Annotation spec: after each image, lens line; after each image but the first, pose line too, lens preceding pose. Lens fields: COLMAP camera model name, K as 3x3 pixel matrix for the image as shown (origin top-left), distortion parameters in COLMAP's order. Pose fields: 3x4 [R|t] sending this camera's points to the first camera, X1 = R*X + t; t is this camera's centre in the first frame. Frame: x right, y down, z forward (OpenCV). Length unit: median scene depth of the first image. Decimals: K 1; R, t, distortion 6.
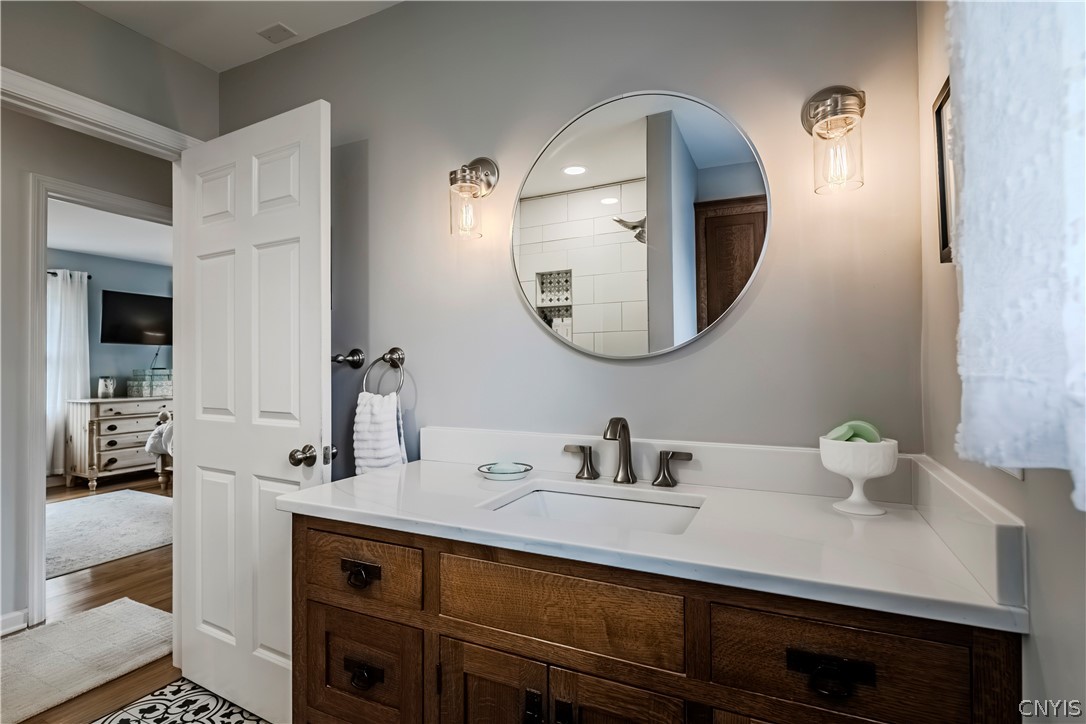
lens RADIAL K [[512.9, 0, 542.8], [0, 512.9, 364.9], [0, 0, 1]] dist [-0.004912, -0.001700]
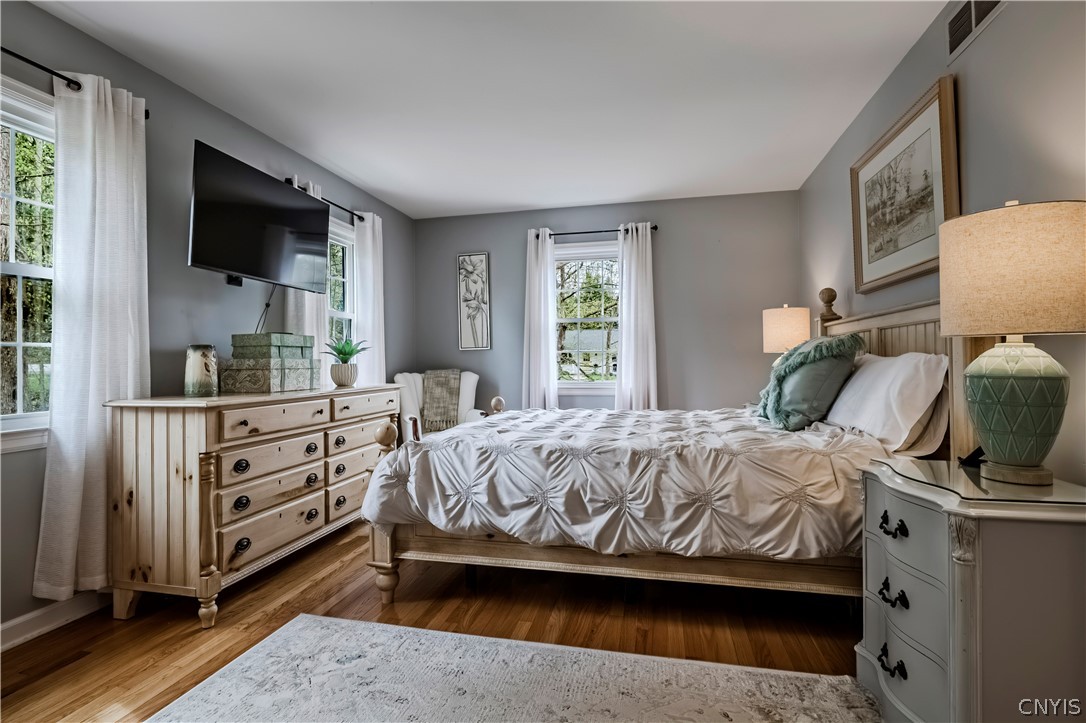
lens RADIAL K [[512.9, 0, 543.0], [0, 512.9, 361.8], [0, 0, 1]] dist [-0.004912, -0.001700]
pose [[0.972468, 0.001670, 0.233030, -0.706072], [-0.001666, 0.999999, -0.000212, 0.037755], [-0.233030, -0.000182, 0.972469, 0.538224]]
